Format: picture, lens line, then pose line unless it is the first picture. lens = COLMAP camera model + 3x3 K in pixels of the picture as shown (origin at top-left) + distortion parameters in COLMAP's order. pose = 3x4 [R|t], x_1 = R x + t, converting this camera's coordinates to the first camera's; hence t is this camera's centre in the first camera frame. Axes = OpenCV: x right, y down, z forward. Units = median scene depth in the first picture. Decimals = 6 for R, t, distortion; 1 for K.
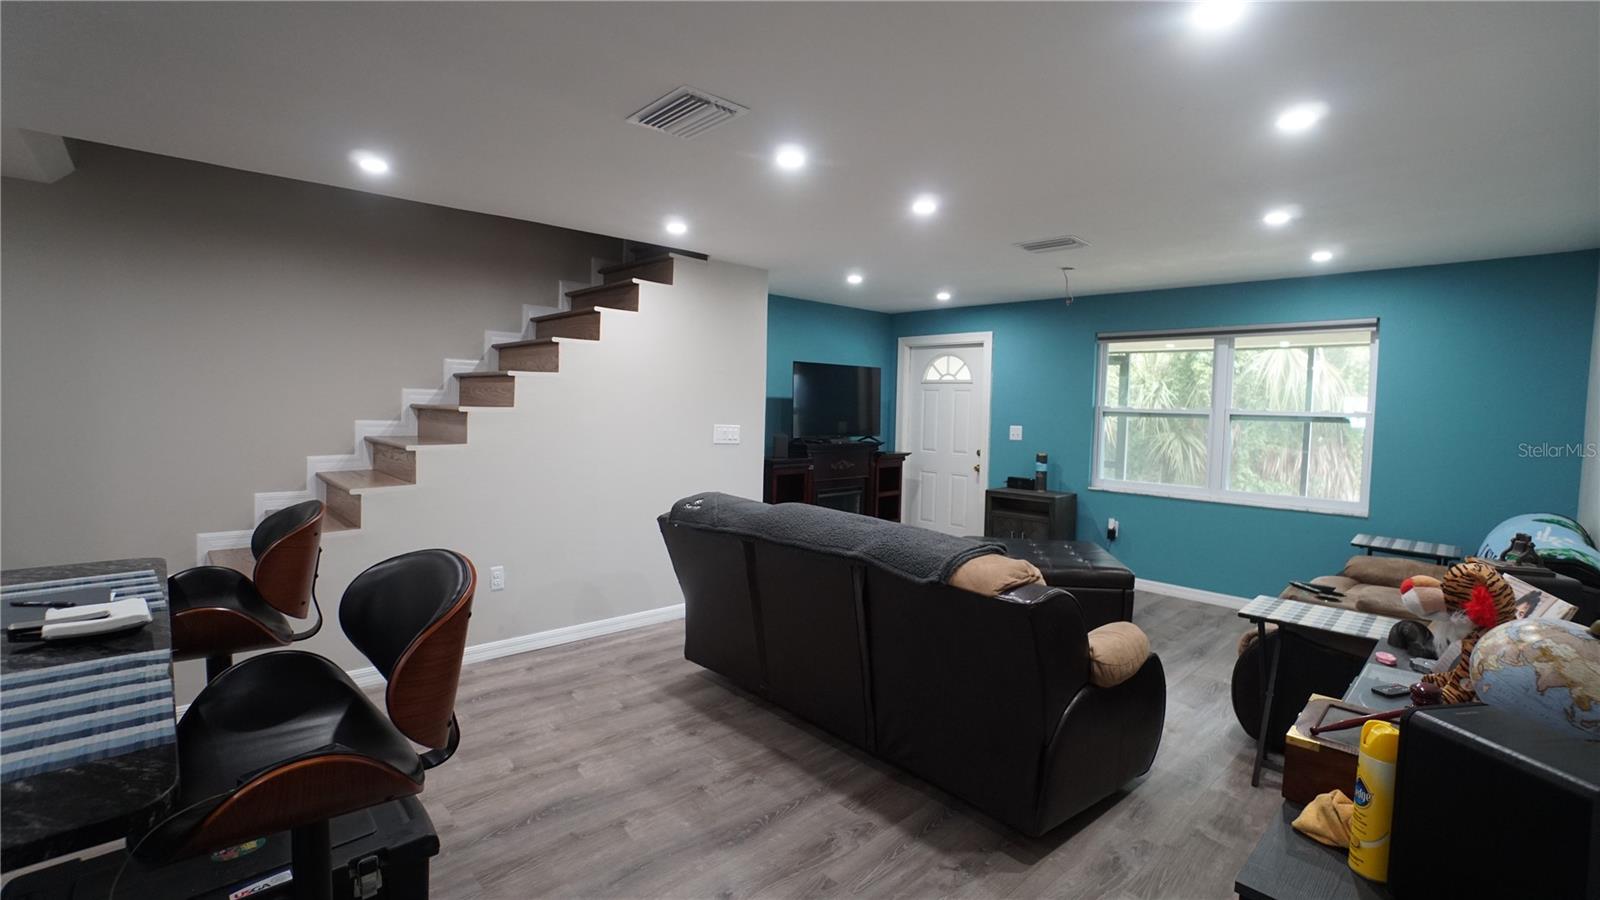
lens RADIAL K [[707.2, 0, 794.9], [0, 707.2, 443.4], [0, 0, 1]] dist [-0.050648, 0.014862]
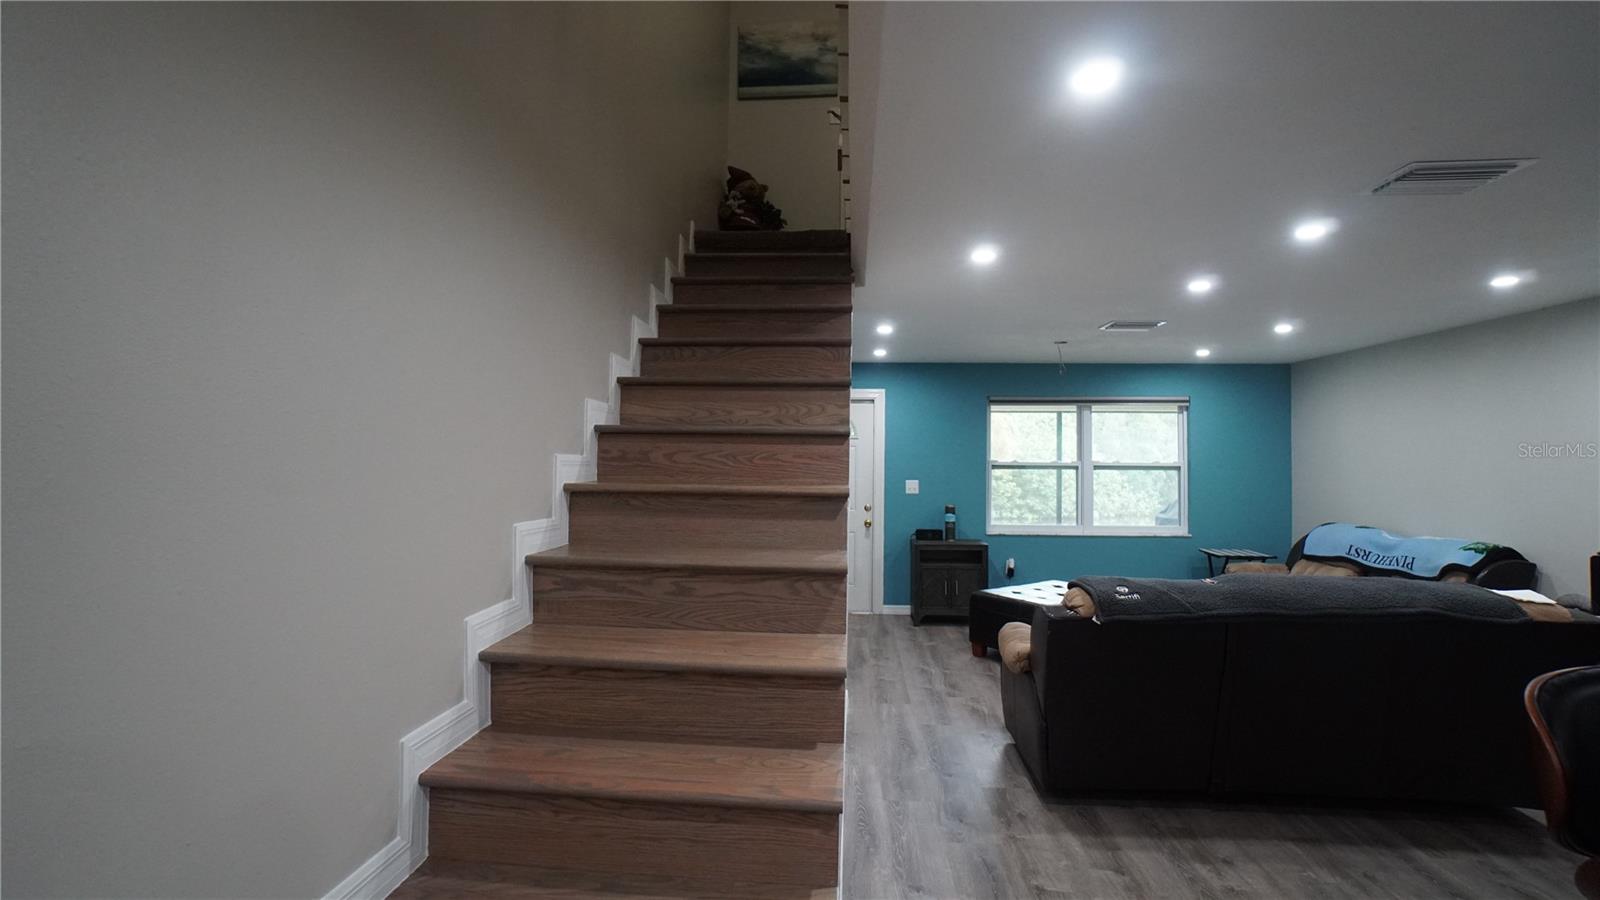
lens RADIAL K [[707.2, 0, 792.1], [0, 707.2, 440.0], [0, 0, 1]] dist [-0.050648, 0.014862]
pose [[0.740093, 0.004008, 0.672493, -0.586507], [0.043622, 0.997590, -0.053953, -0.039707], [-0.671088, 0.069266, 0.738135, 0.376479]]
